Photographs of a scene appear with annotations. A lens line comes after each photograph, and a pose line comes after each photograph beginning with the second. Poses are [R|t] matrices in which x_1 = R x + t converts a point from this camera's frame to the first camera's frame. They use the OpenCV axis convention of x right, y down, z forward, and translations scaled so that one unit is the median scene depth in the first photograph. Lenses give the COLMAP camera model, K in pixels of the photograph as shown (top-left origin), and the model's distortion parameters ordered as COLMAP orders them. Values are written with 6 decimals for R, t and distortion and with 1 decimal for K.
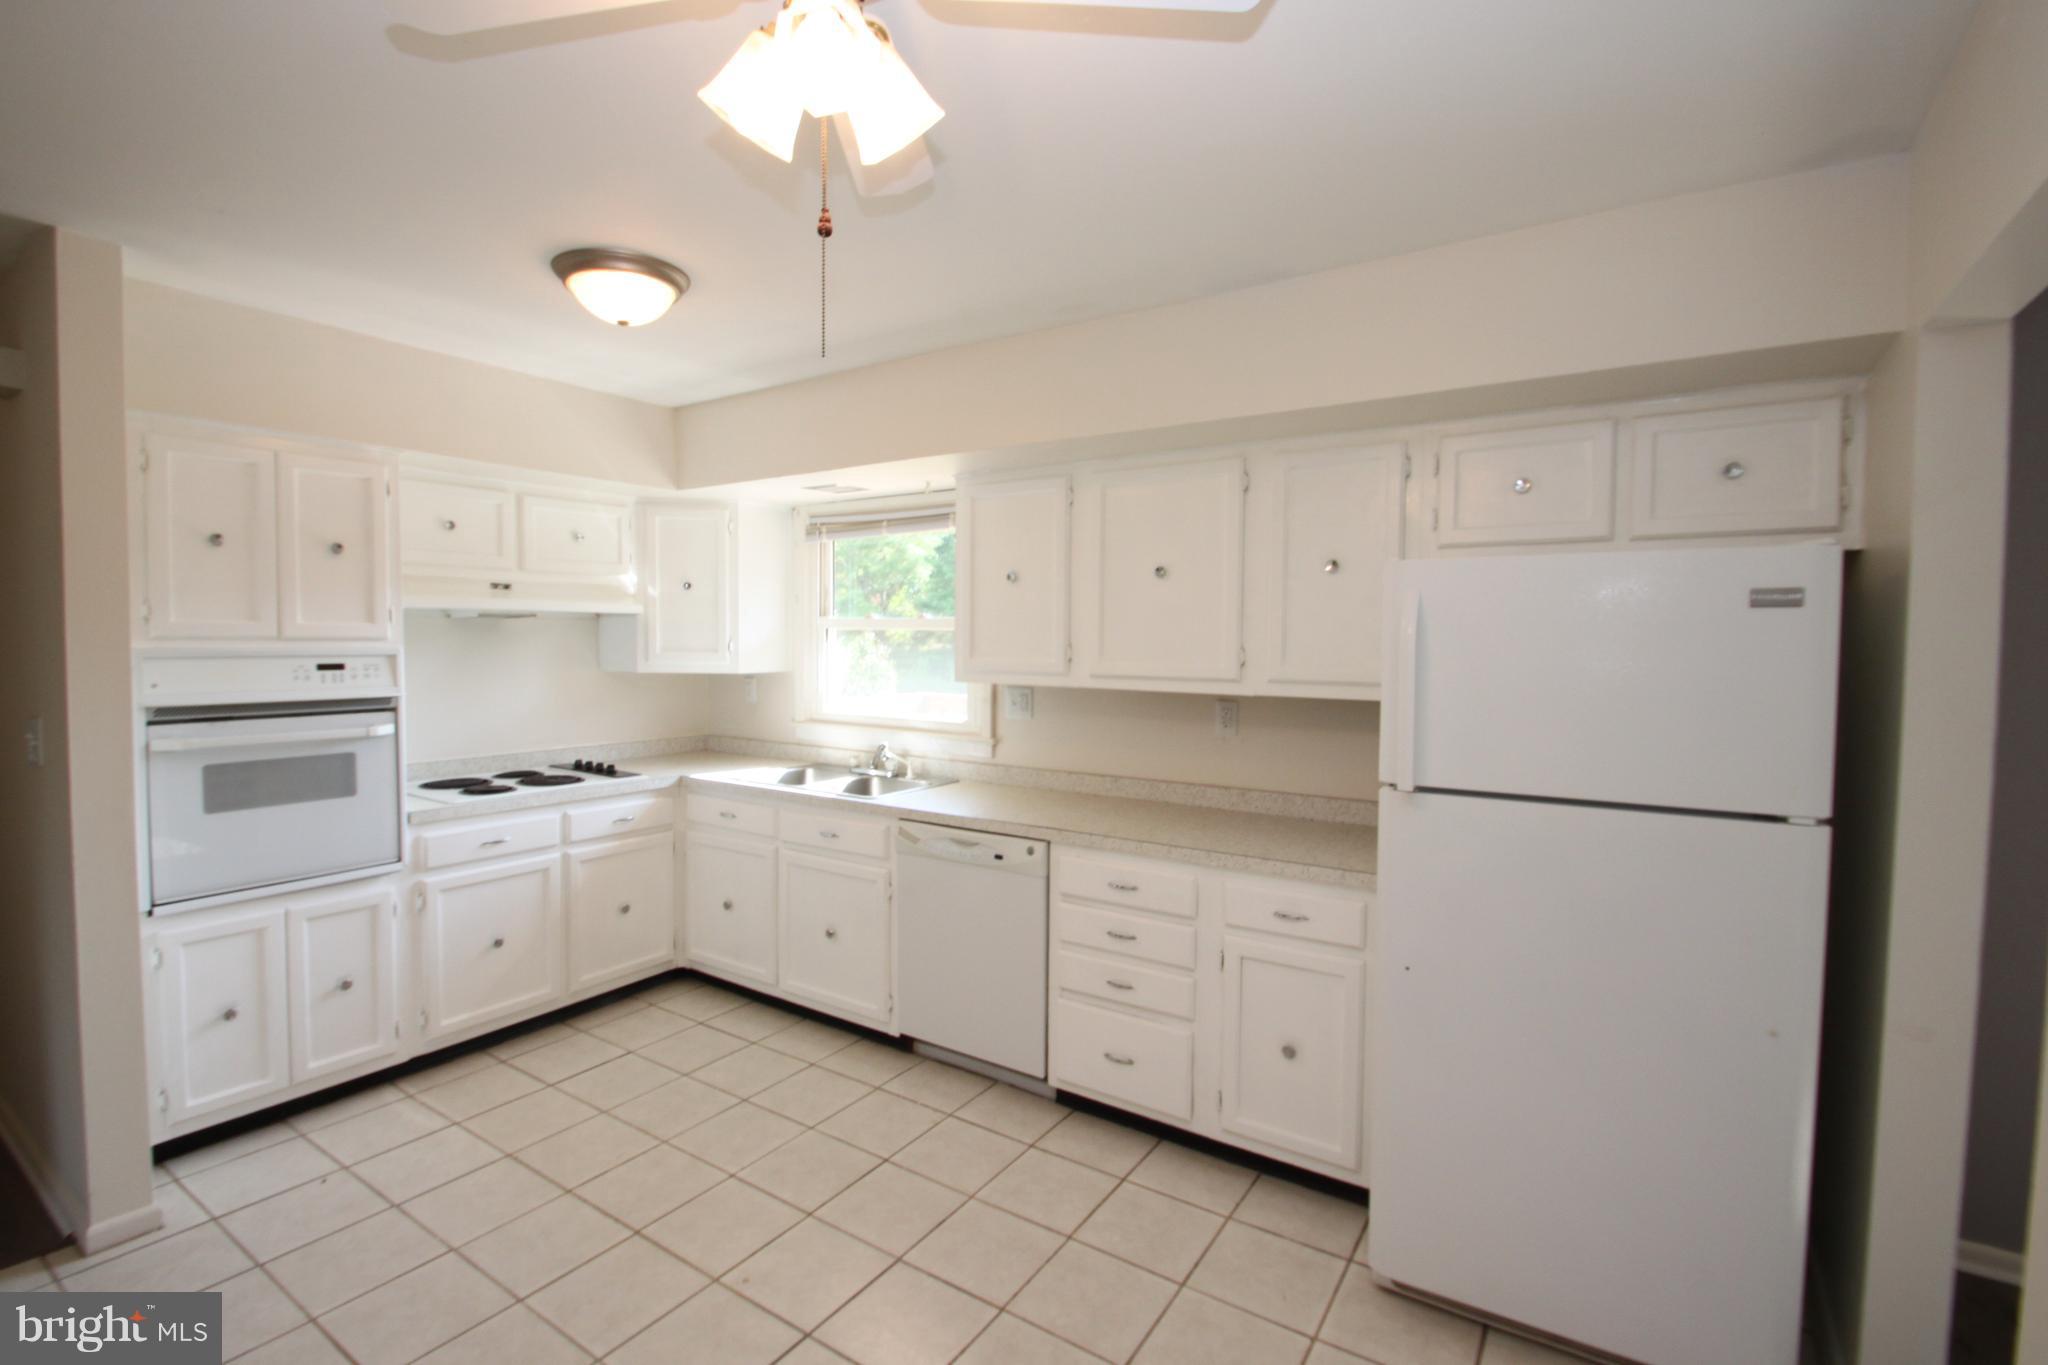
lens RADIAL K [[939.1, 0, 1001.6], [0, 939.1, 678.4], [0, 0, 1]] dist [0.009425, -0.020773]
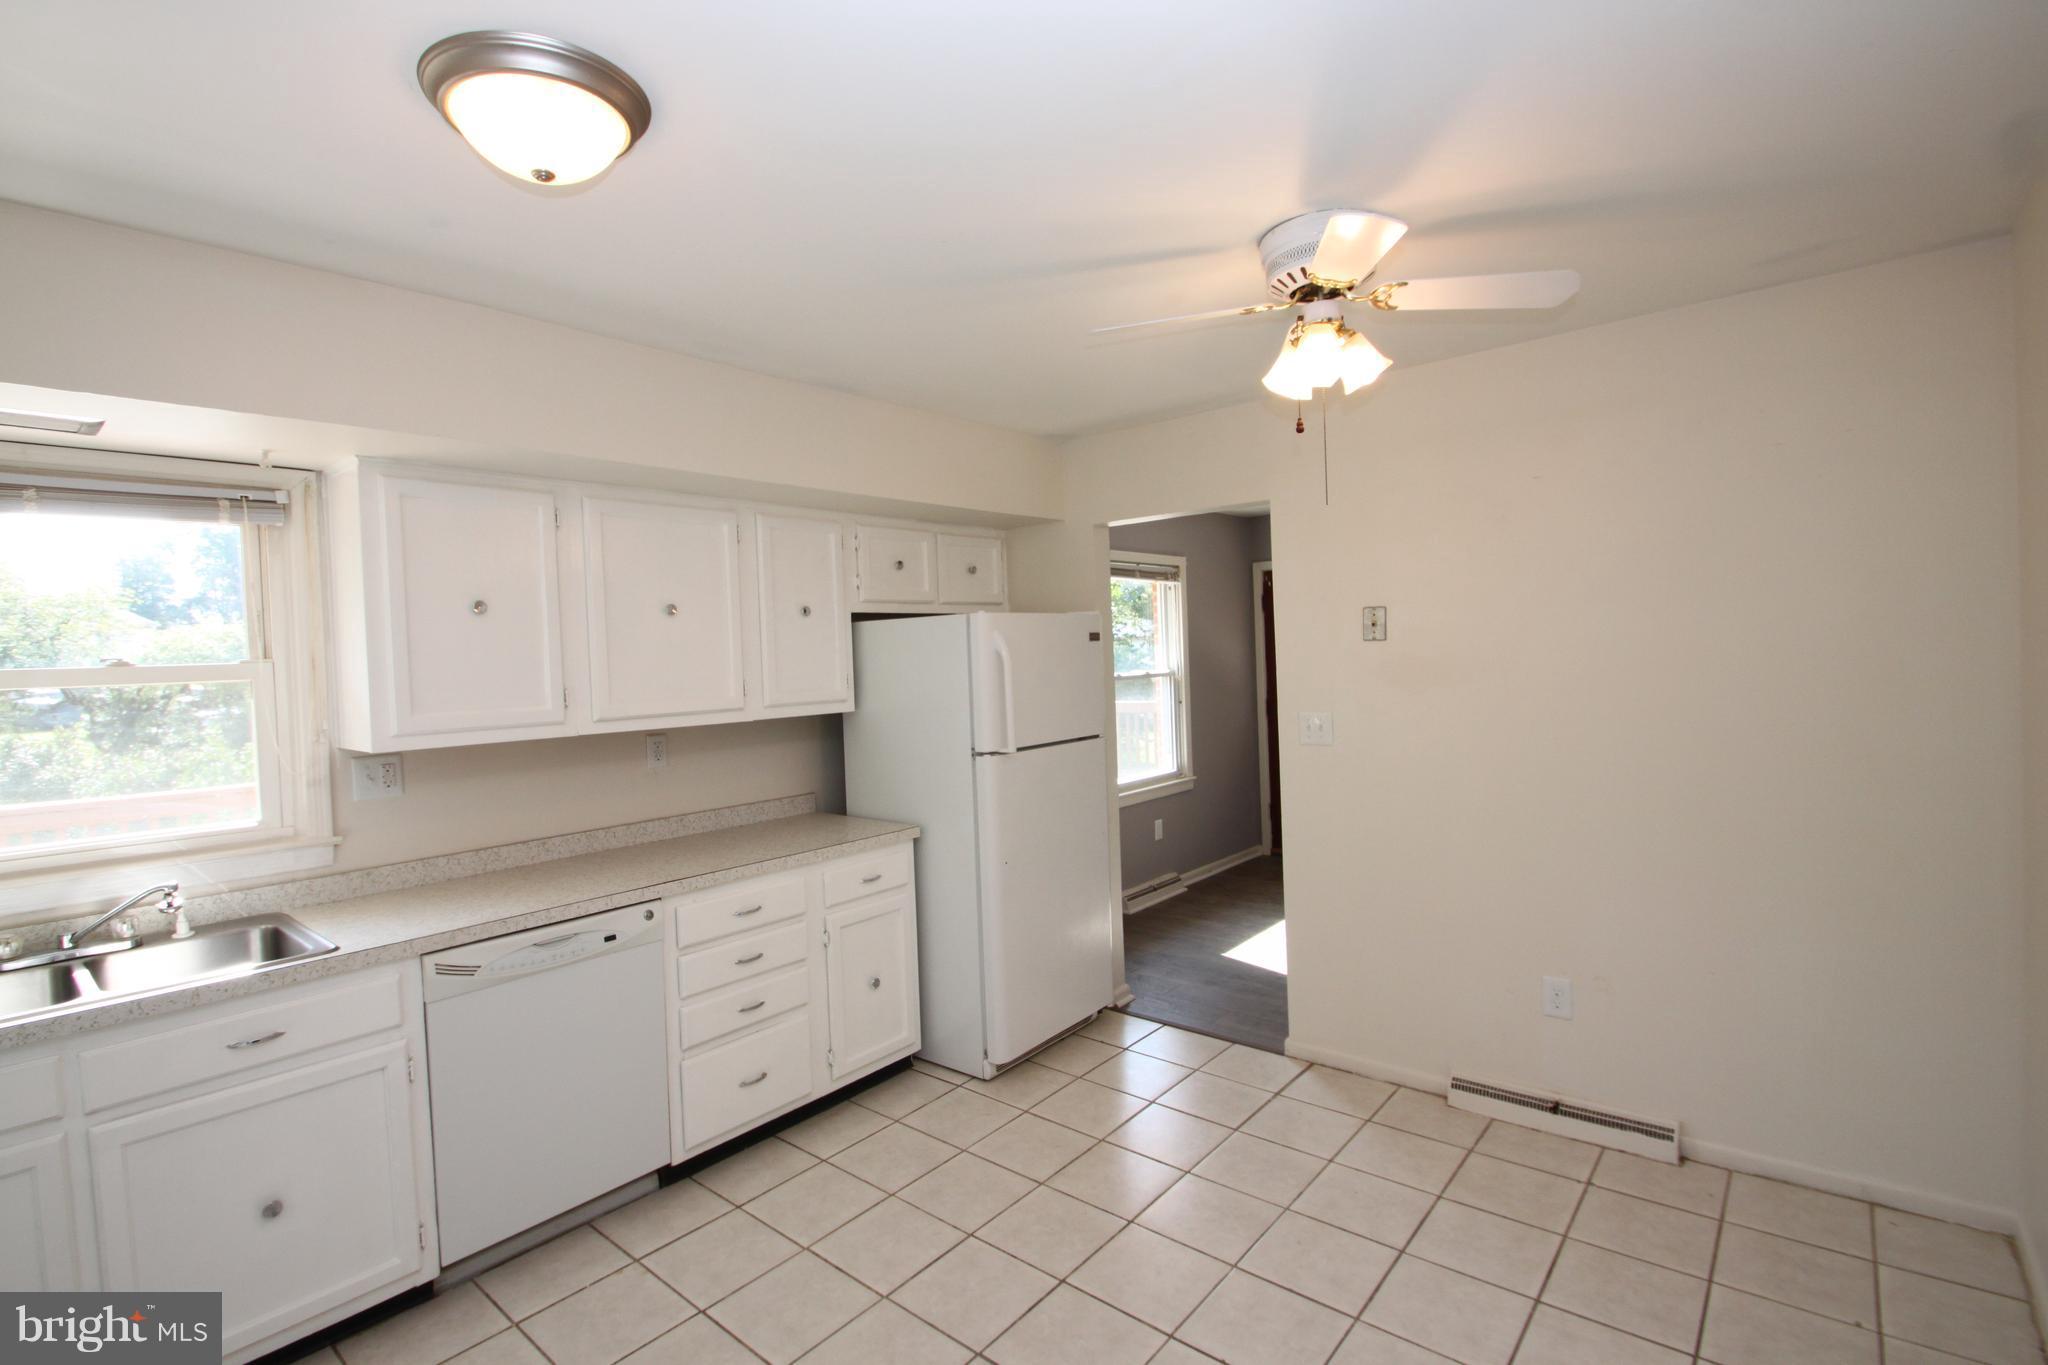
lens RADIAL K [[939.1, 0, 1001.6], [0, 939.1, 678.4], [0, 0, 1]] dist [0.009425, -0.020773]
pose [[0.115896, -0.033783, 0.992687, -0.777588], [0.083982, 0.996176, 0.024097, -0.032637], [-0.989705, 0.080575, 0.118290, 0.522790]]
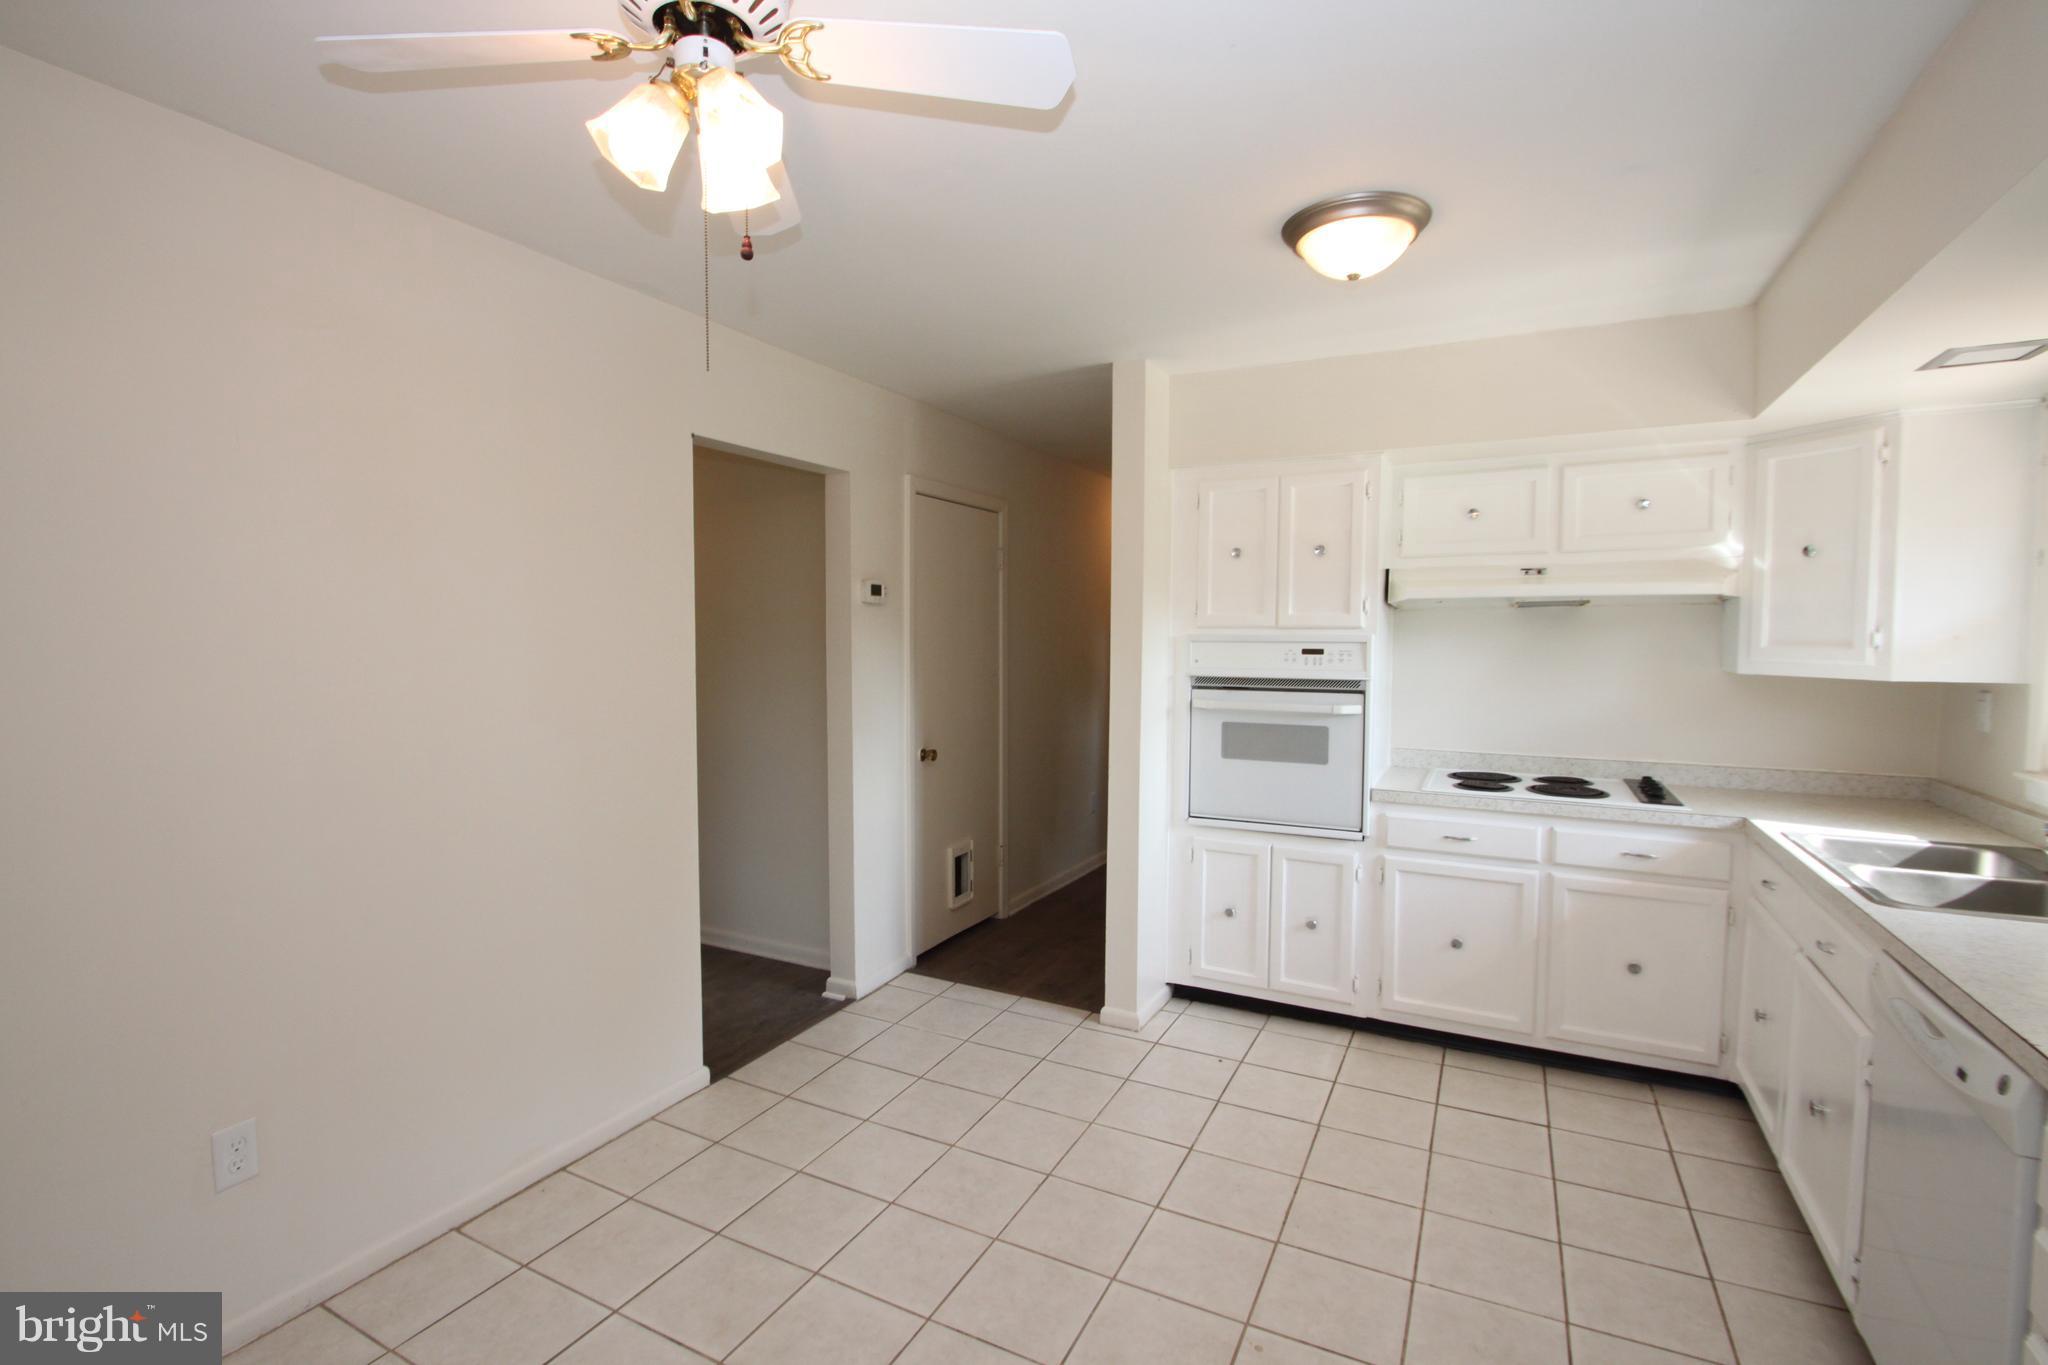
lens RADIAL K [[939.1, 0, 1001.6], [0, 939.1, 678.4], [0, 0, 1]] dist [0.009425, -0.020773]
pose [[0.109048, 0.040533, -0.993210, 0.388072], [-0.046264, 0.998293, 0.035661, -0.002343], [0.992959, 0.042061, 0.110737, 0.454796]]
